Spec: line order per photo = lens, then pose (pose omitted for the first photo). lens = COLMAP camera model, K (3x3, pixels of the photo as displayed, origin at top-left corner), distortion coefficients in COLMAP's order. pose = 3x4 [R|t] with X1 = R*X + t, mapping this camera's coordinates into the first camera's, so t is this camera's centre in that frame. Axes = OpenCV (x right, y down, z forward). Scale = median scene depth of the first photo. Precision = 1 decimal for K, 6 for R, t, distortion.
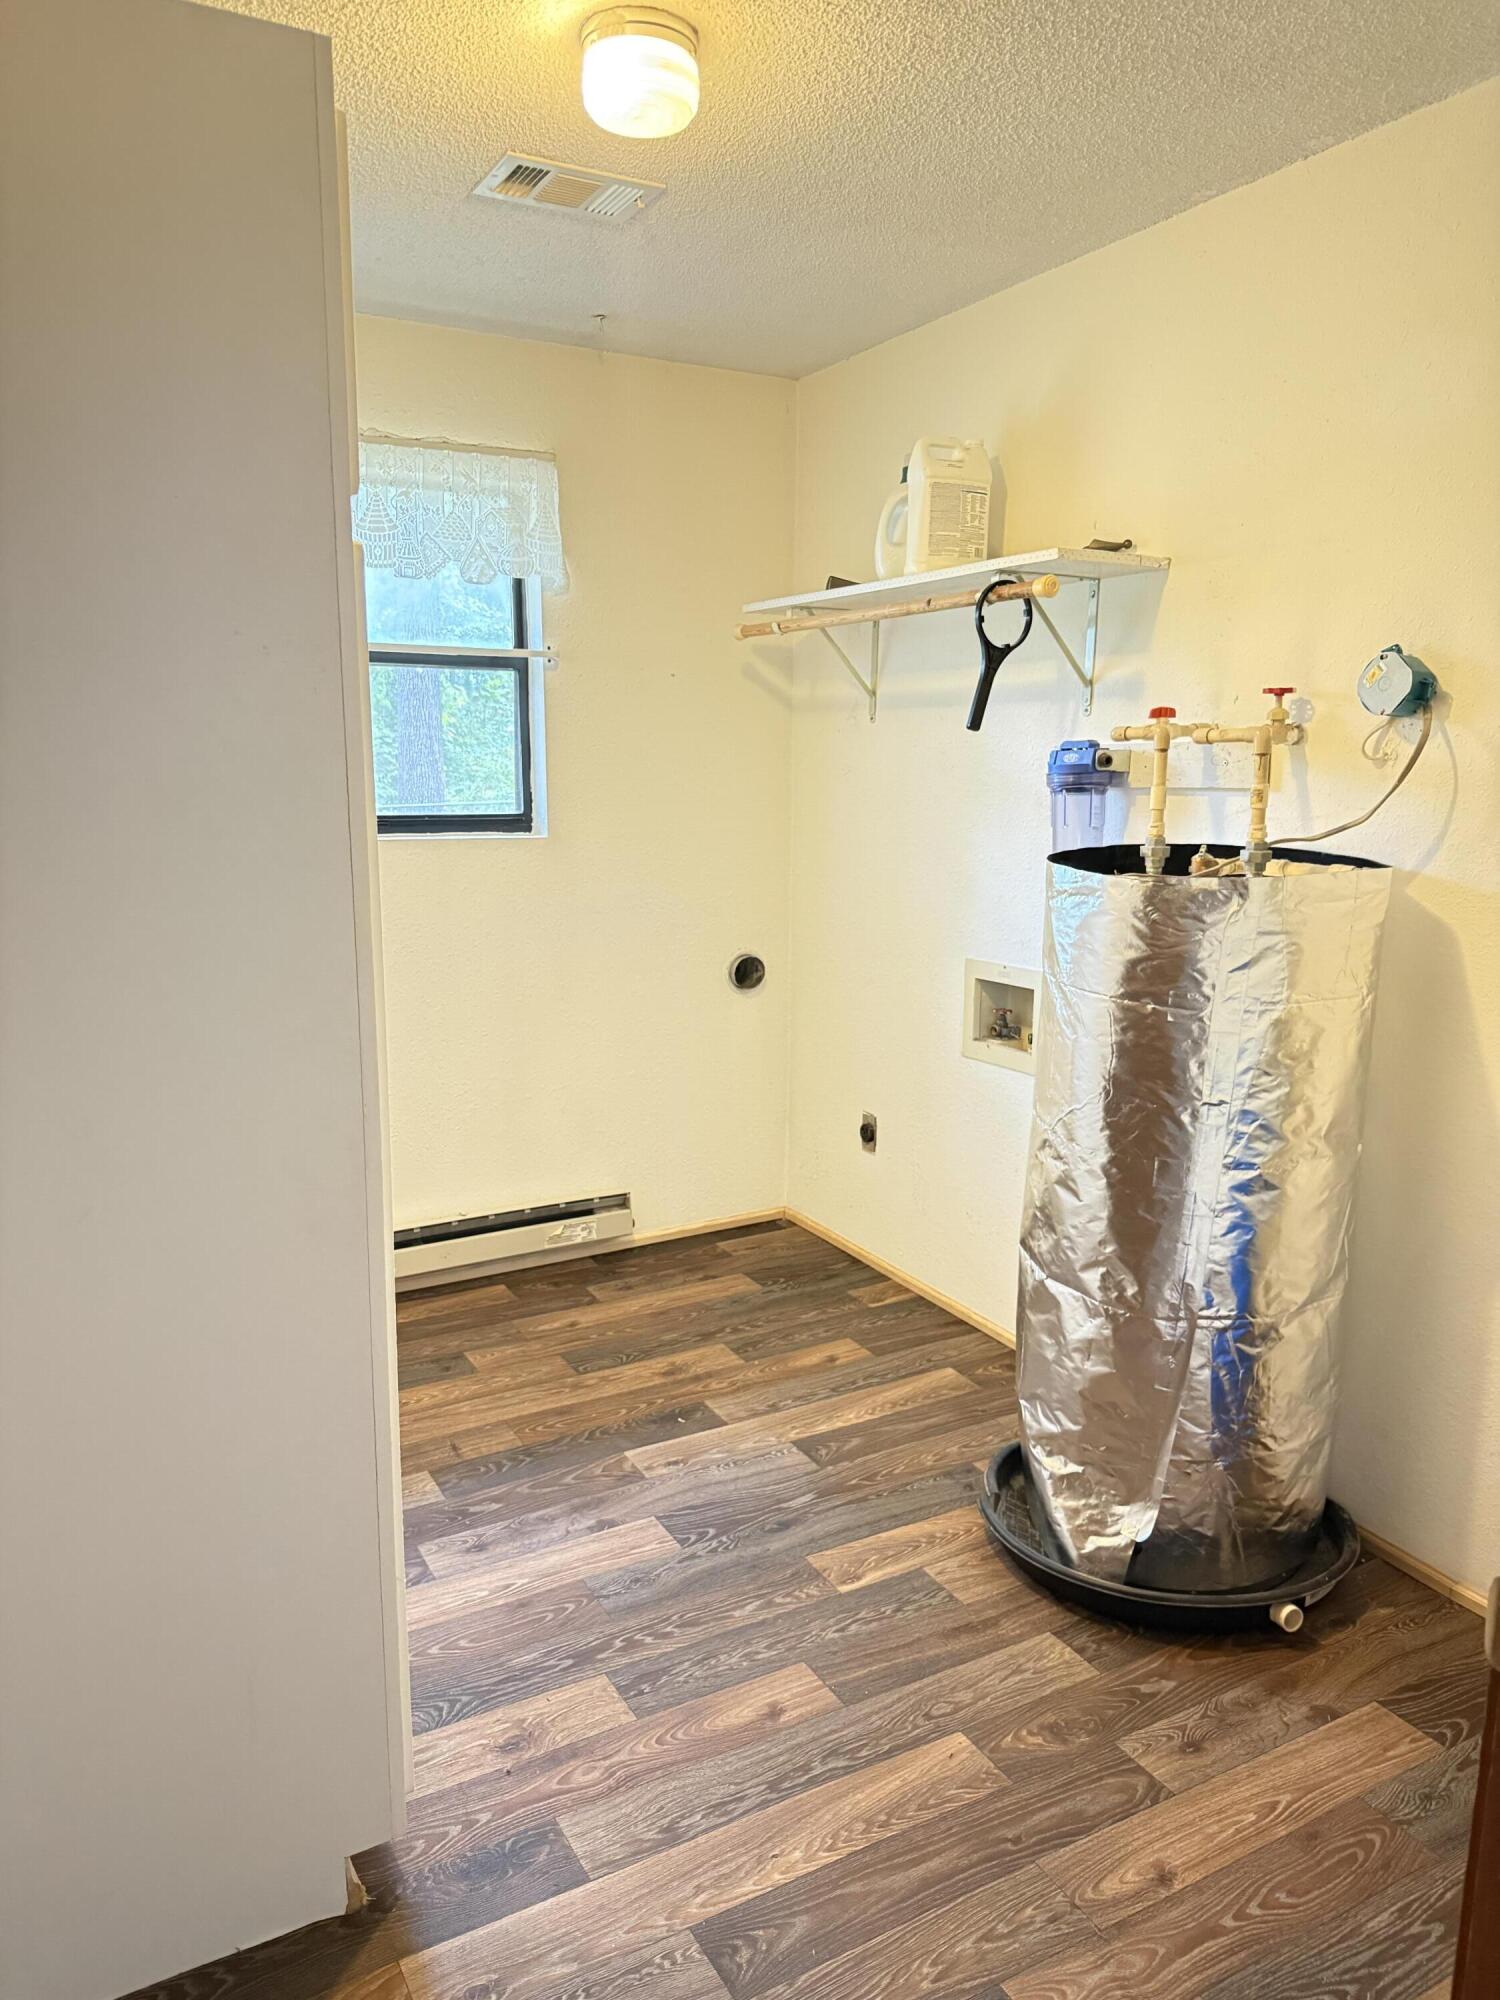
lens RADIAL K [[1363.5, 0, 750.0], [0, 1363.5, 1000.0], [0, 0, 1]] dist [-0.022061, -0.000625]
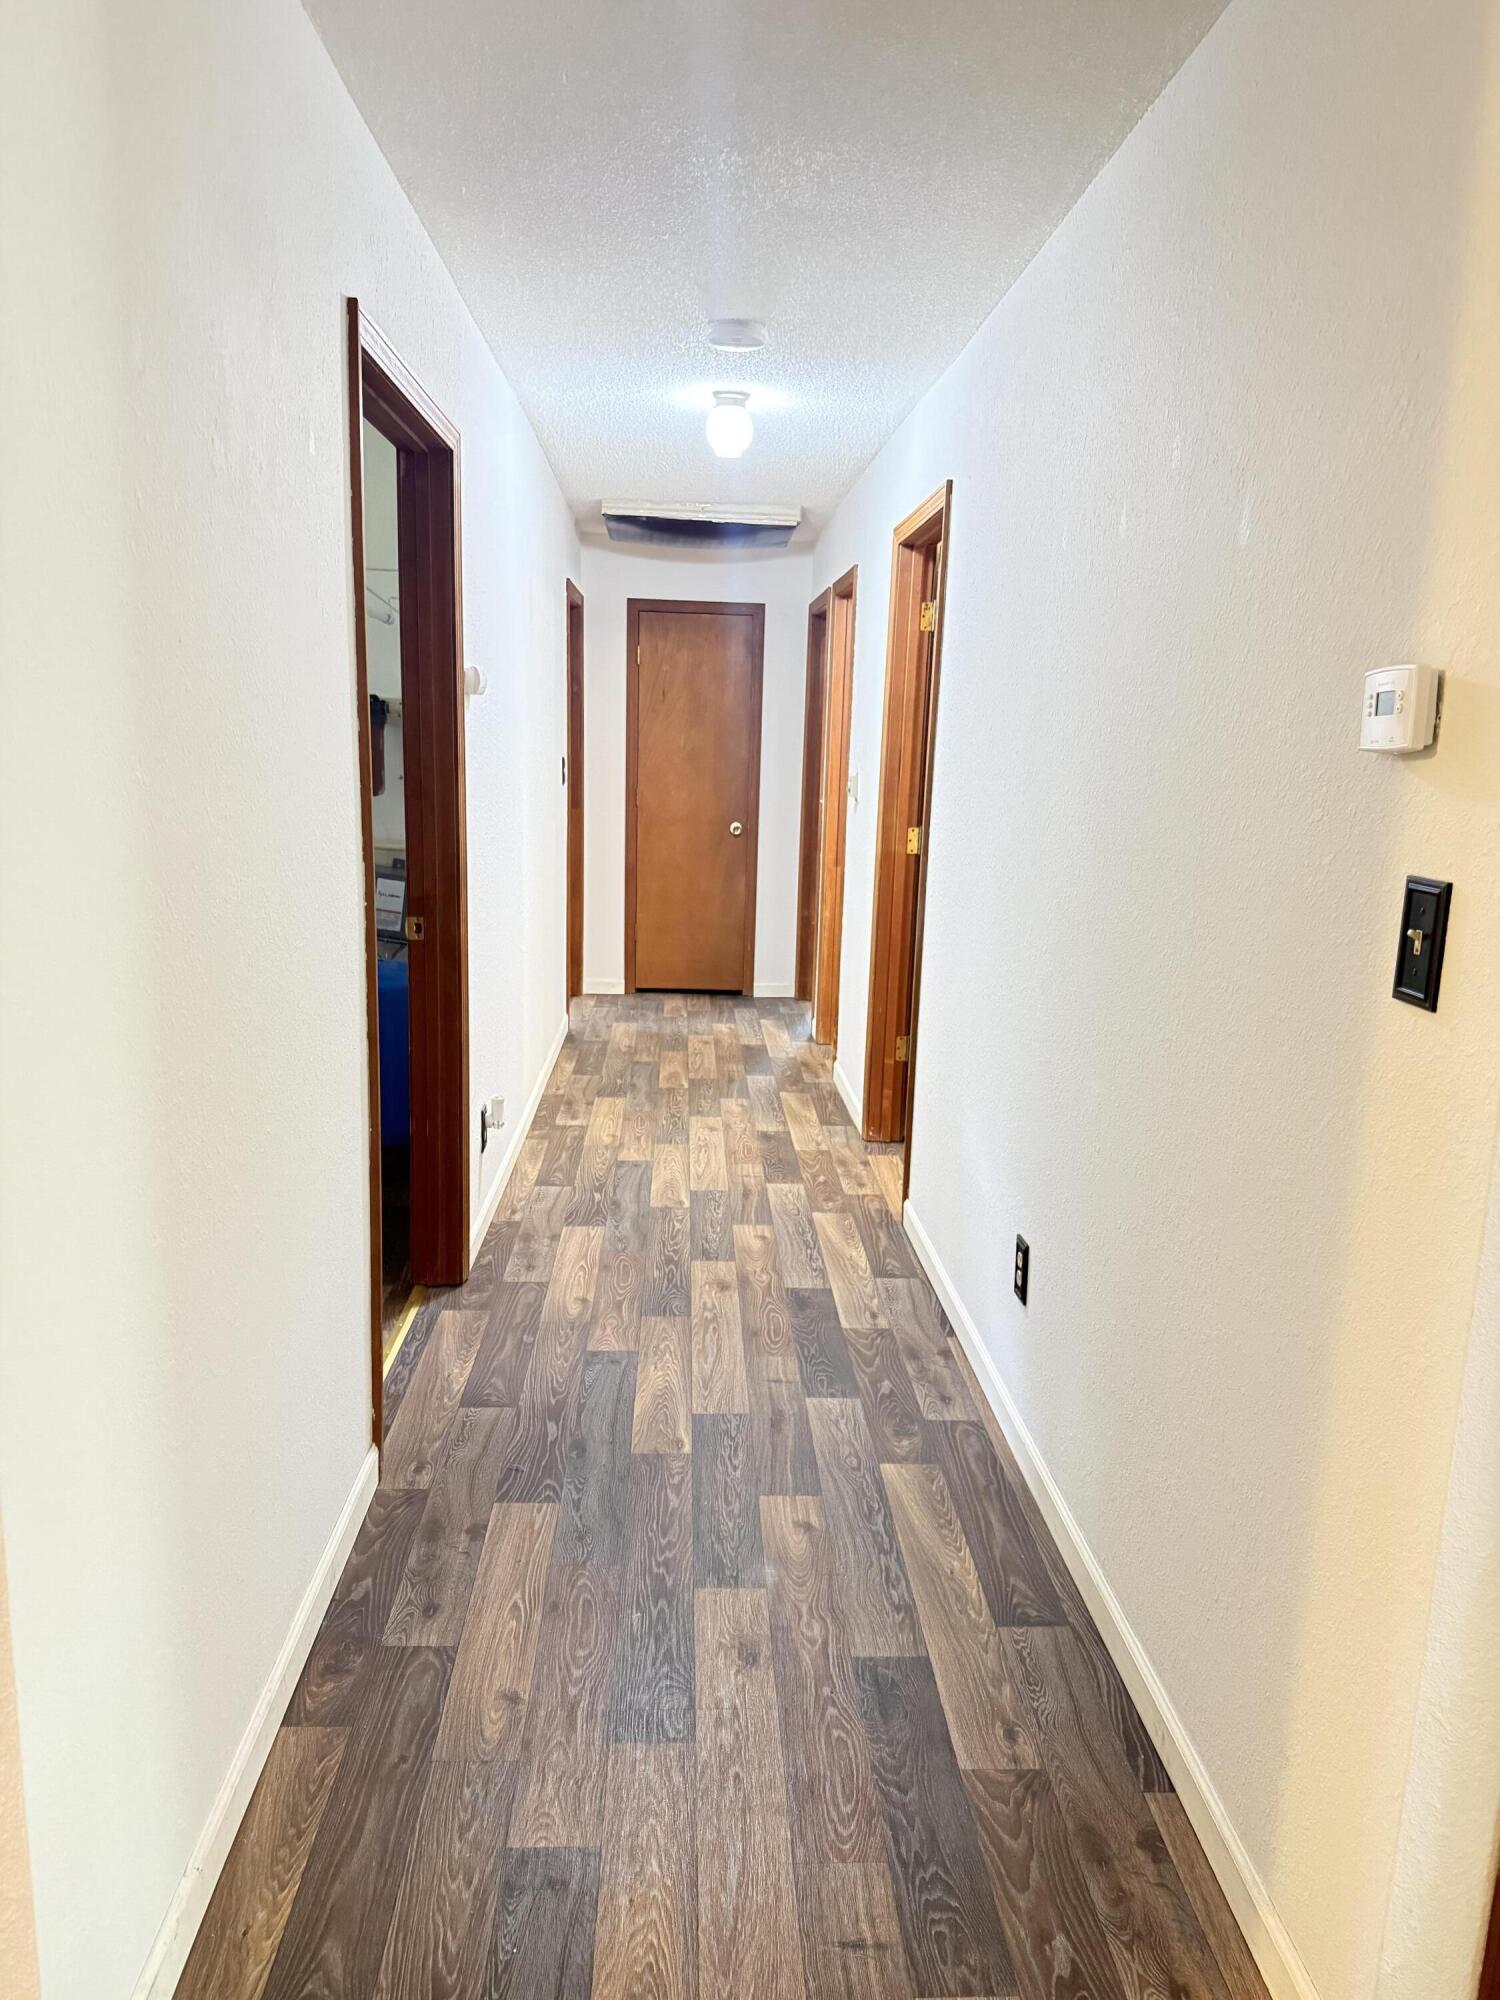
lens RADIAL K [[1420.8, 0, 750.0], [0, 1420.8, 1000.0], [0, 0, 1]] dist [0.002900, -0.036027]
pose [[0.455491, -0.176995, 0.872468, -0.578146], [0.136509, 0.982333, 0.128015, -0.058220], [-0.879712, 0.060790, 0.471605, 0.237146]]
